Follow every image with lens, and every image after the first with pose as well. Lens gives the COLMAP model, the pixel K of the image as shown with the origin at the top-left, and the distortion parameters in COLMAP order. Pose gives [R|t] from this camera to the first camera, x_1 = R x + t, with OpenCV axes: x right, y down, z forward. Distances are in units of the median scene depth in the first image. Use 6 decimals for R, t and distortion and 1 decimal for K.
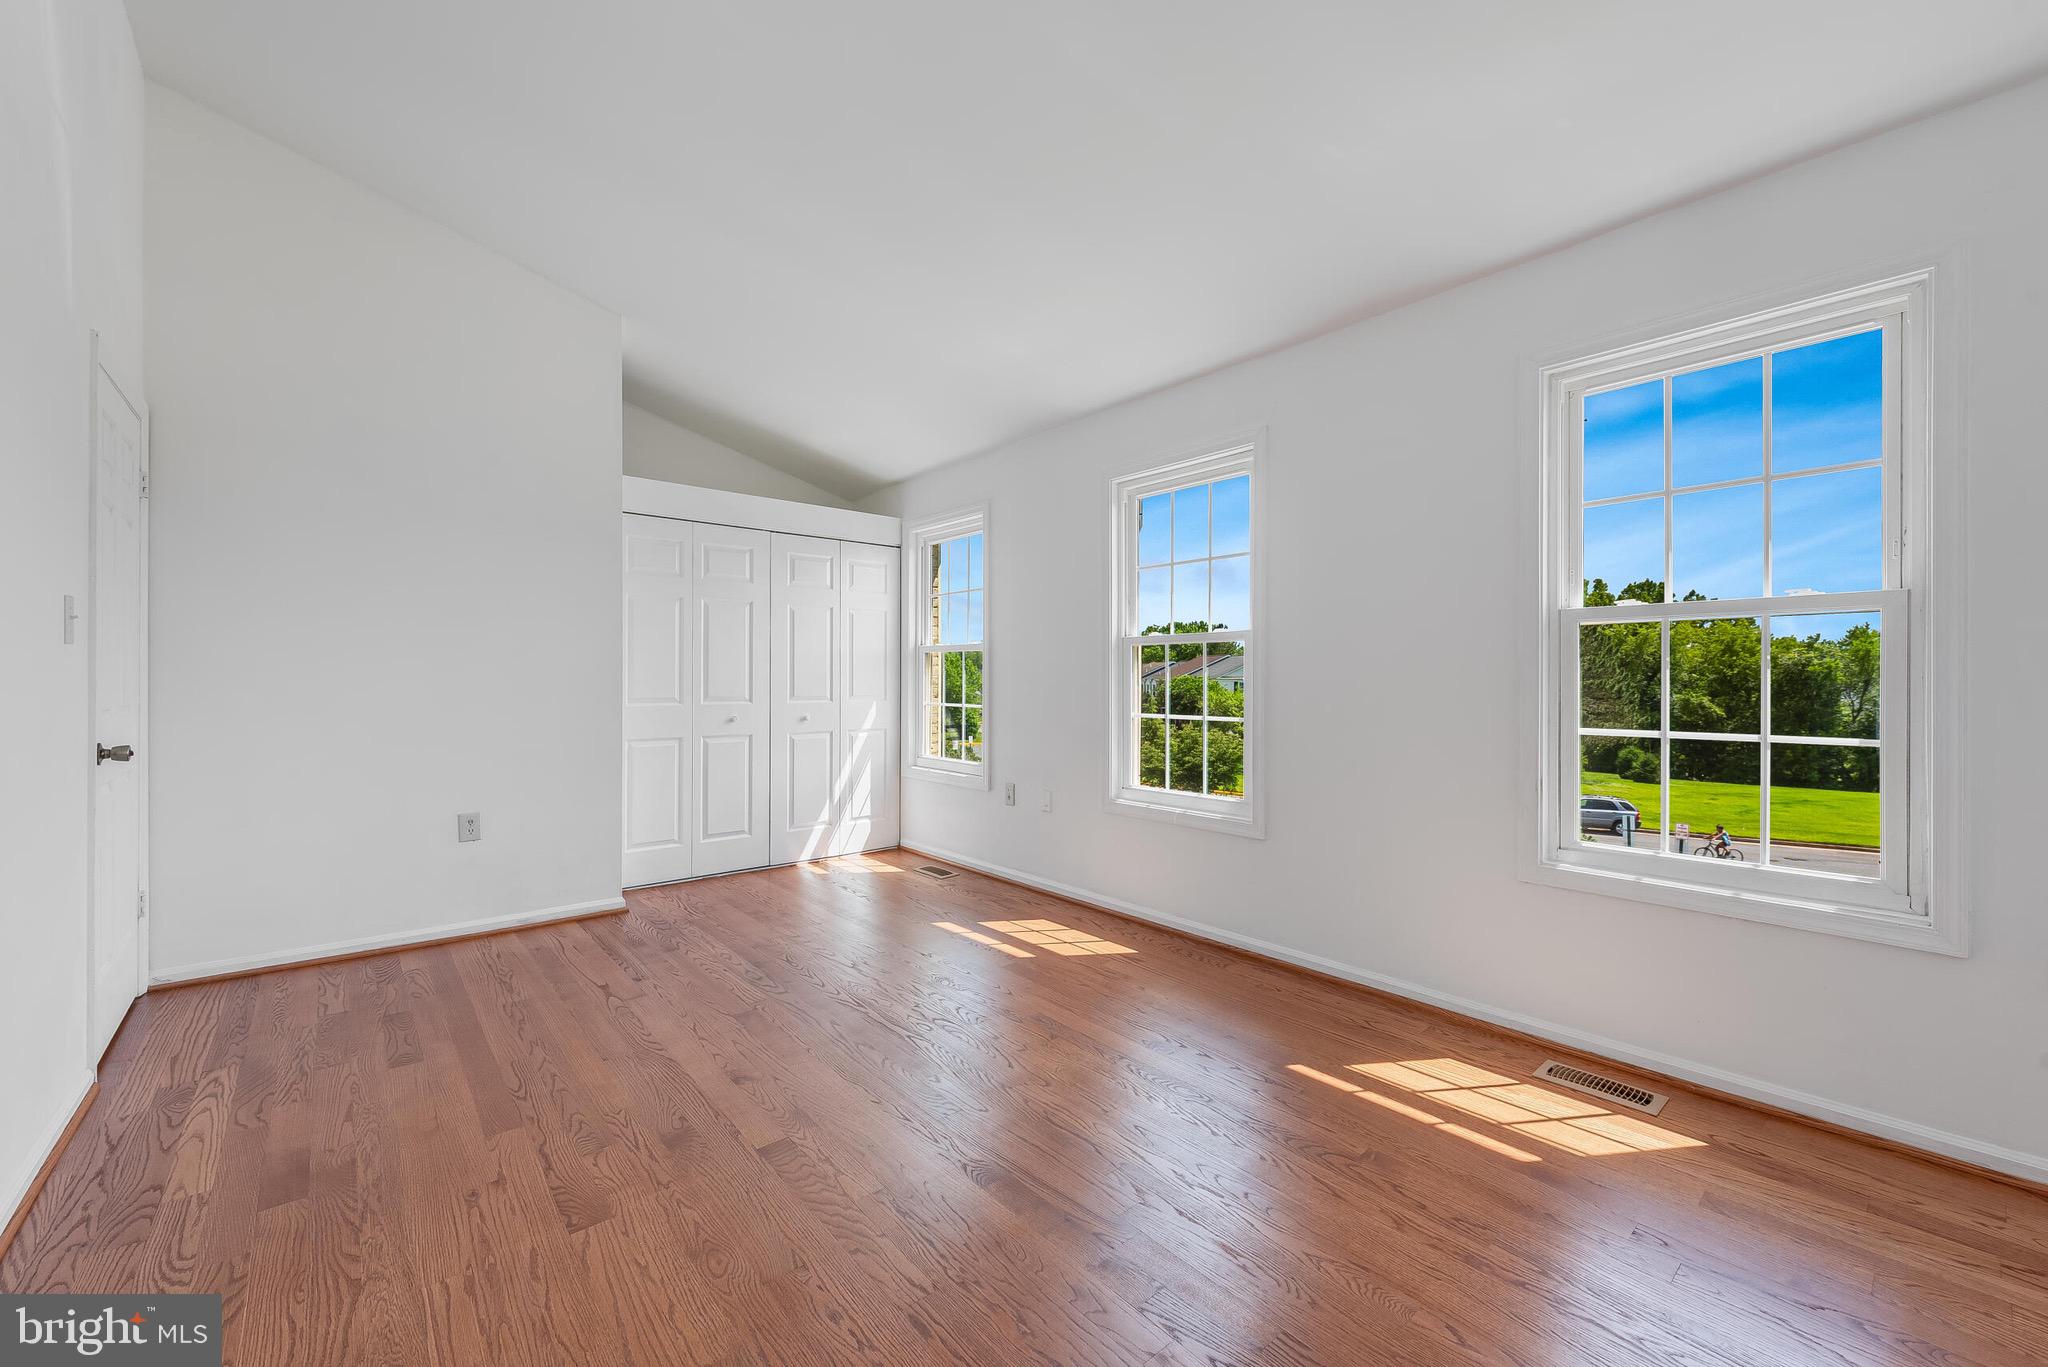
lens RADIAL K [[802.9, 0, 1024.7], [0, 802.9, 676.8], [0, 0, 1]] dist [0.008082, 0.000066]
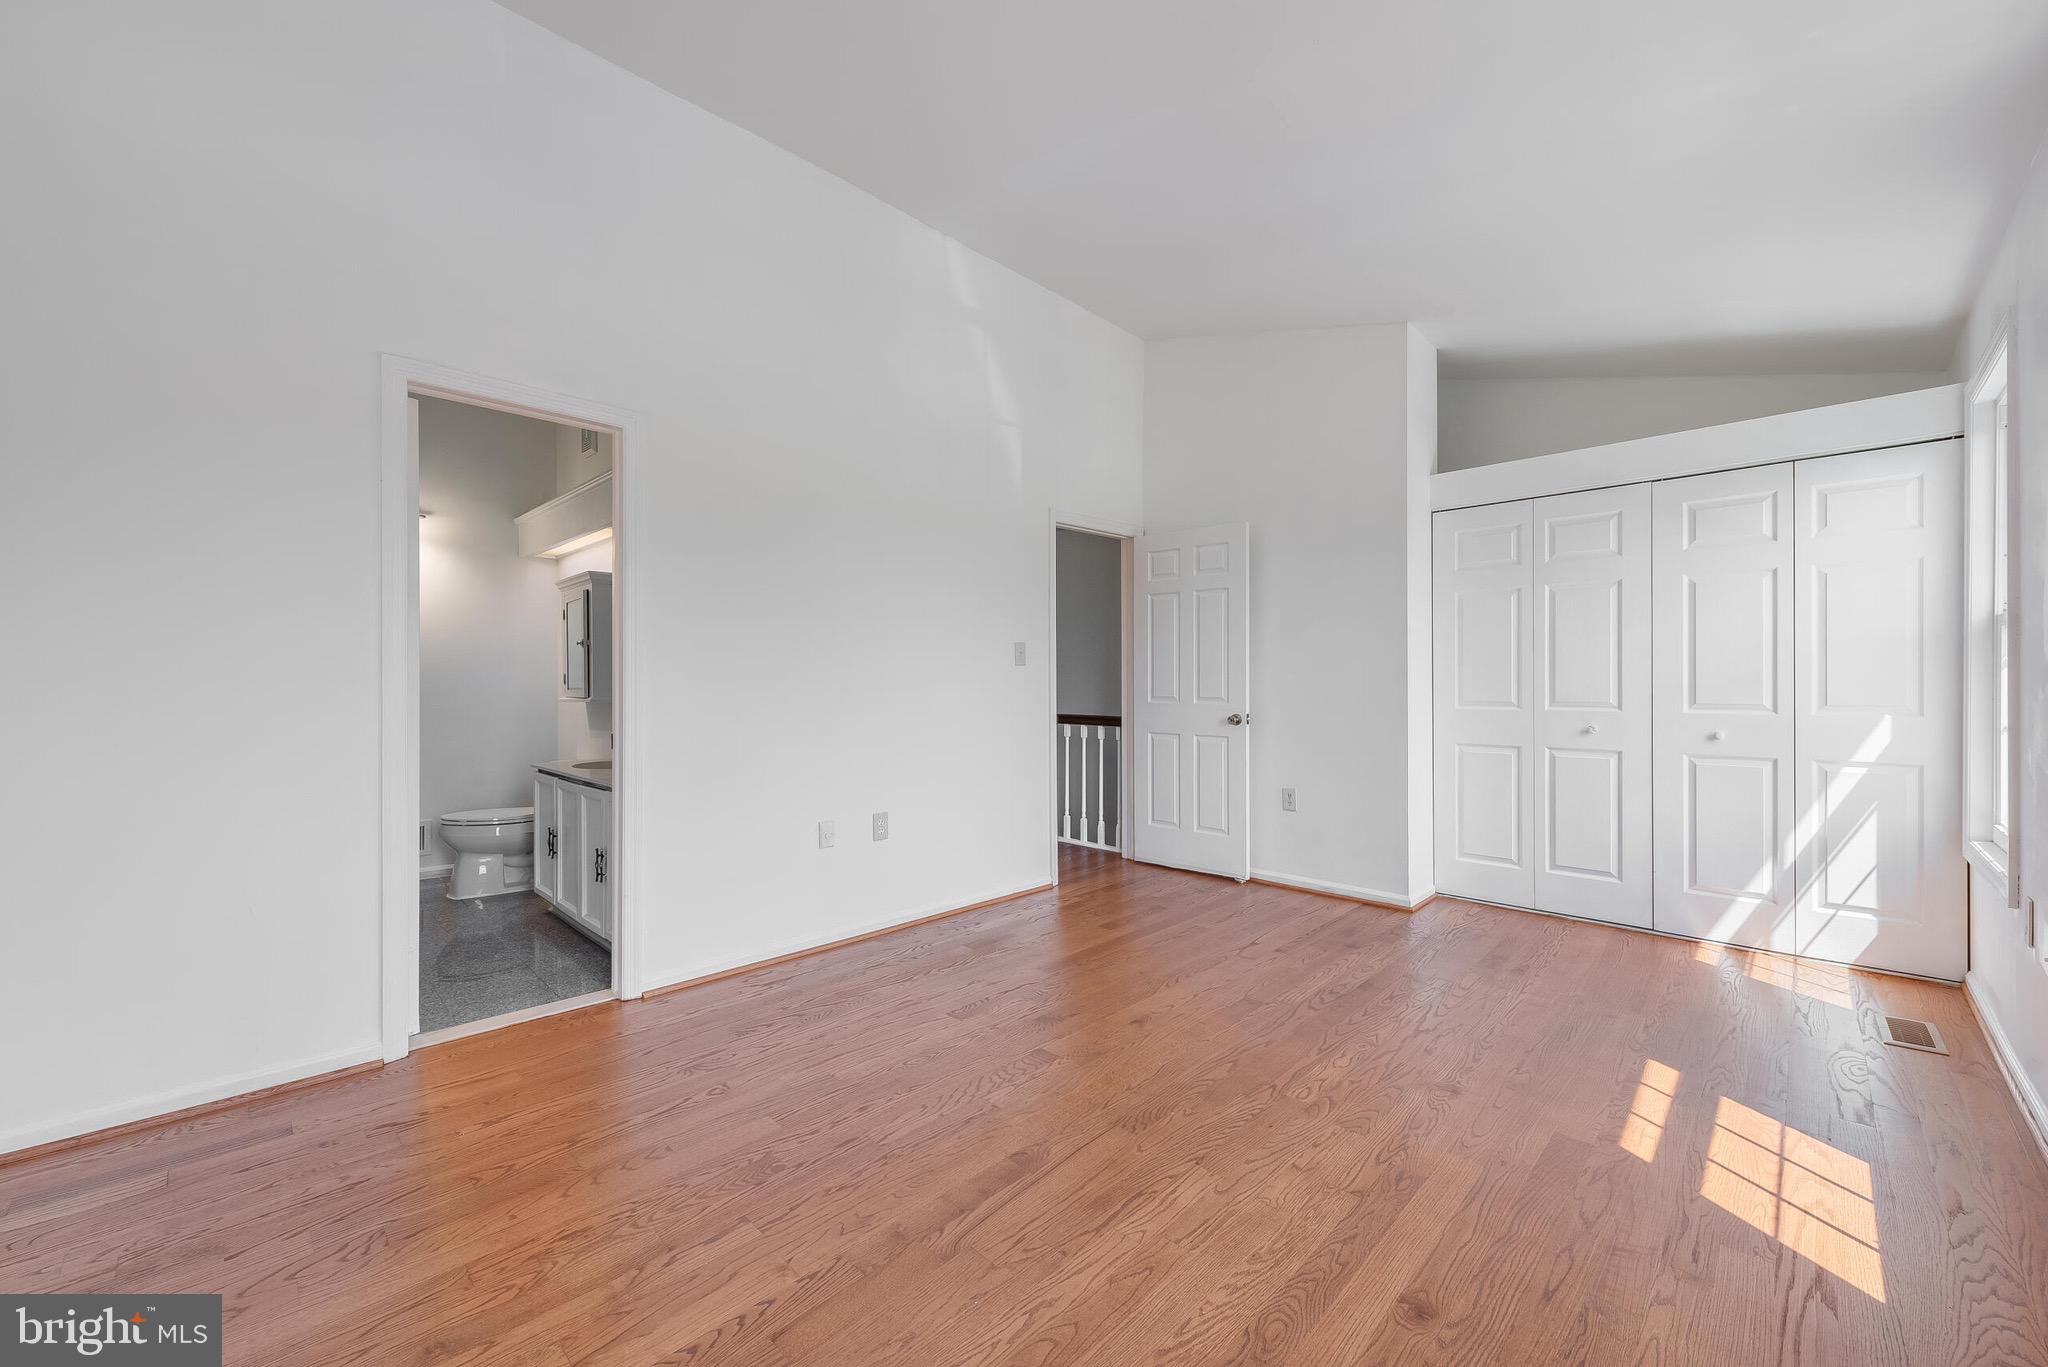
lens RADIAL K [[802.9, 0, 1022.1], [0, 802.9, 689.4], [0, 0, 1]] dist [0.008082, 0.000066]
pose [[0.081894, 0.004418, -0.996631, 0.401279], [0.005162, 0.999975, 0.004857, 0.005585], [0.996628, -0.005543, 0.081869, 0.375038]]
